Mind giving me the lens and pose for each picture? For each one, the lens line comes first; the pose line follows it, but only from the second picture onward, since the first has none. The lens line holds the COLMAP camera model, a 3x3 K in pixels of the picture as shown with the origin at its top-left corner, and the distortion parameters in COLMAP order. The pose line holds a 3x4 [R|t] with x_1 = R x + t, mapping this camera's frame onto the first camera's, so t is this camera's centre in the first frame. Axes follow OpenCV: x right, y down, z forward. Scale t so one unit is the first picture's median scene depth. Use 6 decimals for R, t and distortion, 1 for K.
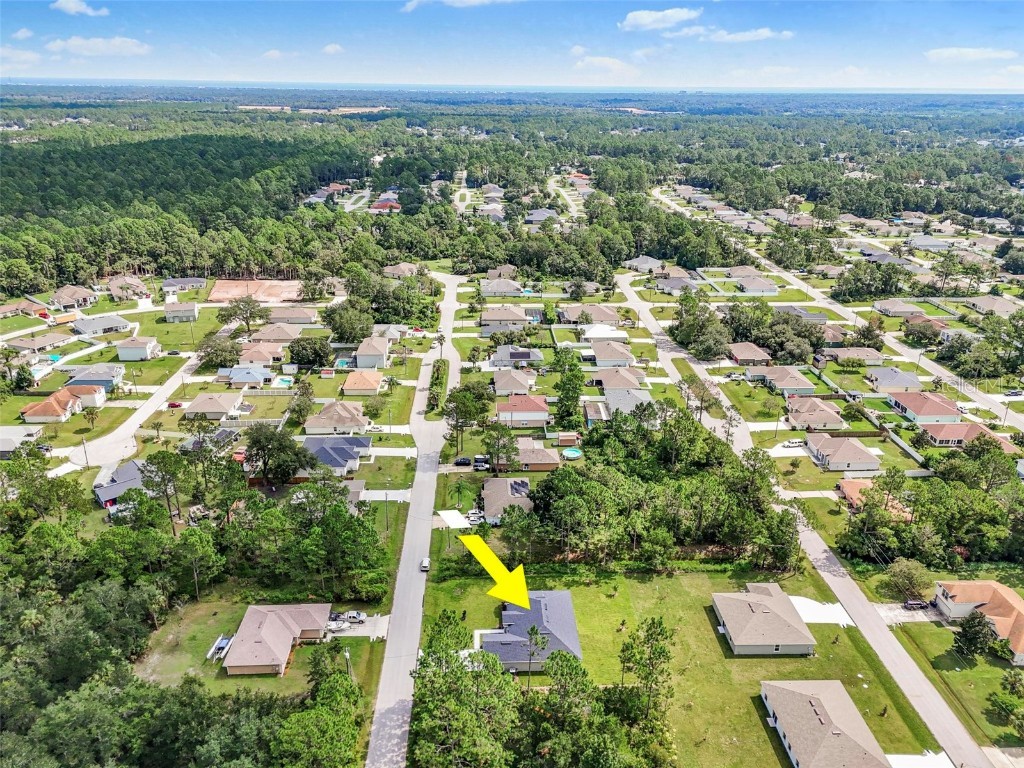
lens RADIAL K [[741.4, 0, 512.0], [0, 741.4, 384.0], [0, 0, 1]] dist [0.092319, -0.098458]
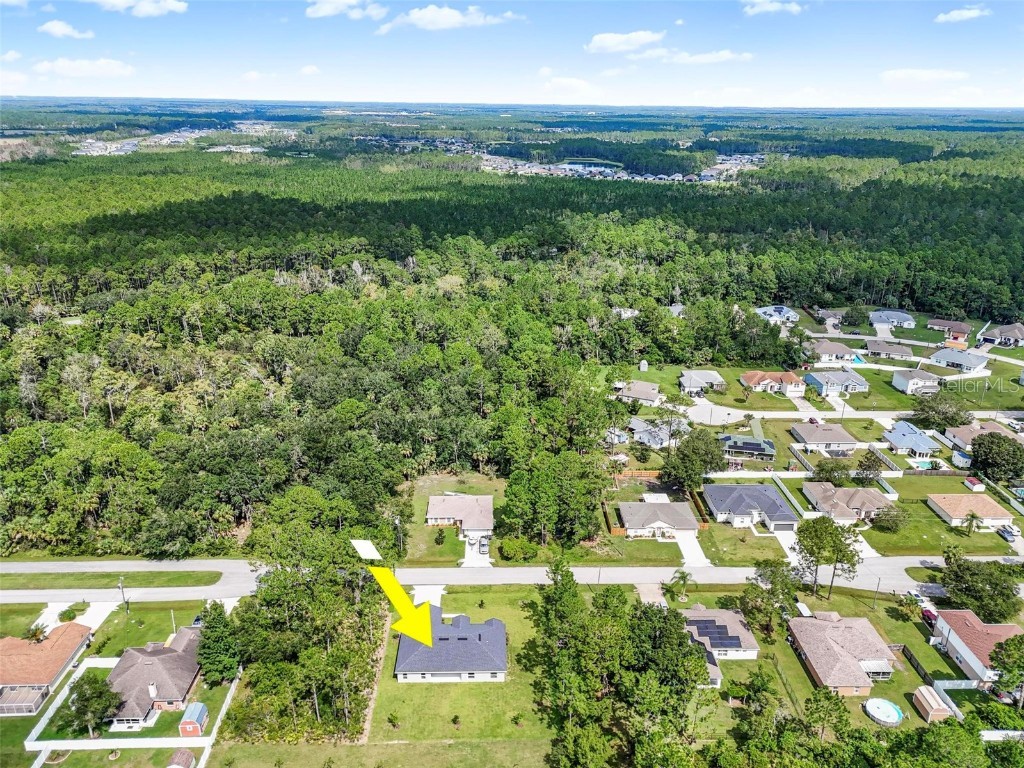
lens RADIAL K [[741.4, 0, 512.0], [0, 741.4, 384.0], [0, 0, 1]] dist [0.092319, -0.098458]
pose [[-0.012889, 0.341093, -0.939941, 0.427617], [-0.381212, 0.867348, 0.319977, -0.161610], [0.924398, 0.362441, 0.118850, 0.424064]]
